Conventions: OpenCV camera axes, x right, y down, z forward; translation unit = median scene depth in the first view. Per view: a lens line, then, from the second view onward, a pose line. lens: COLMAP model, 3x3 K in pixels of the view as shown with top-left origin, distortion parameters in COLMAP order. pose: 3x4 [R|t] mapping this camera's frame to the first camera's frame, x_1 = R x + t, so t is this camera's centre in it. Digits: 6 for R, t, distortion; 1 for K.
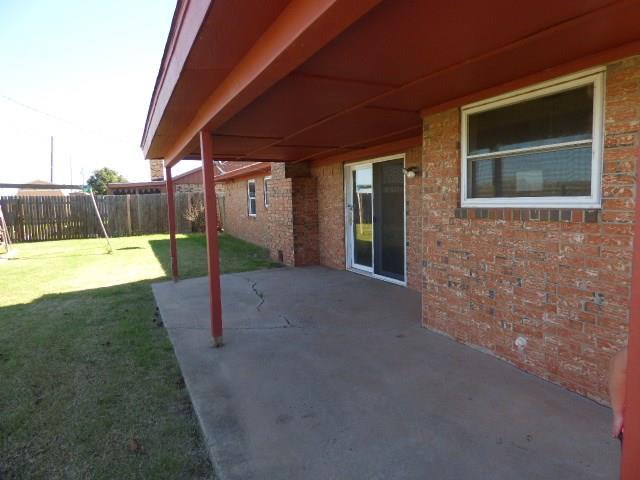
lens RADIAL K [[392.3, 0, 320.0], [0, 392.3, 240.0], [0, 0, 1]] dist [-0.008802, -0.002407]
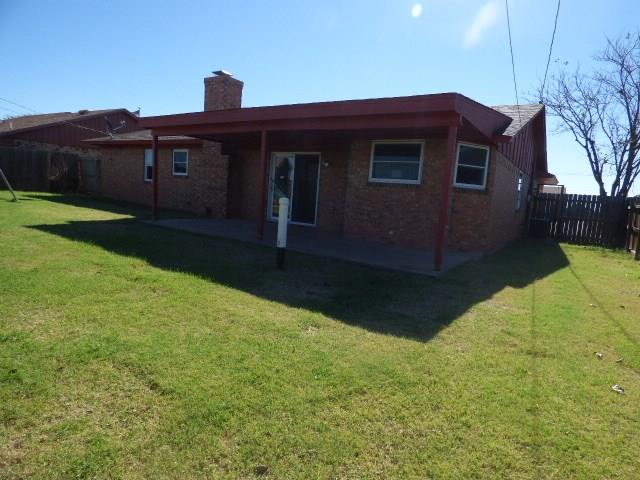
lens RADIAL K [[397.9, 0, 320.0], [0, 397.9, 240.0], [0, 0, 1]] dist [0.026185, 0.000192]
pose [[0.873744, 0.033428, 0.485236, -0.679237], [-0.047421, 0.998737, 0.016587, 0.156735], [-0.484069, -0.037503, 0.874226, -0.635618]]
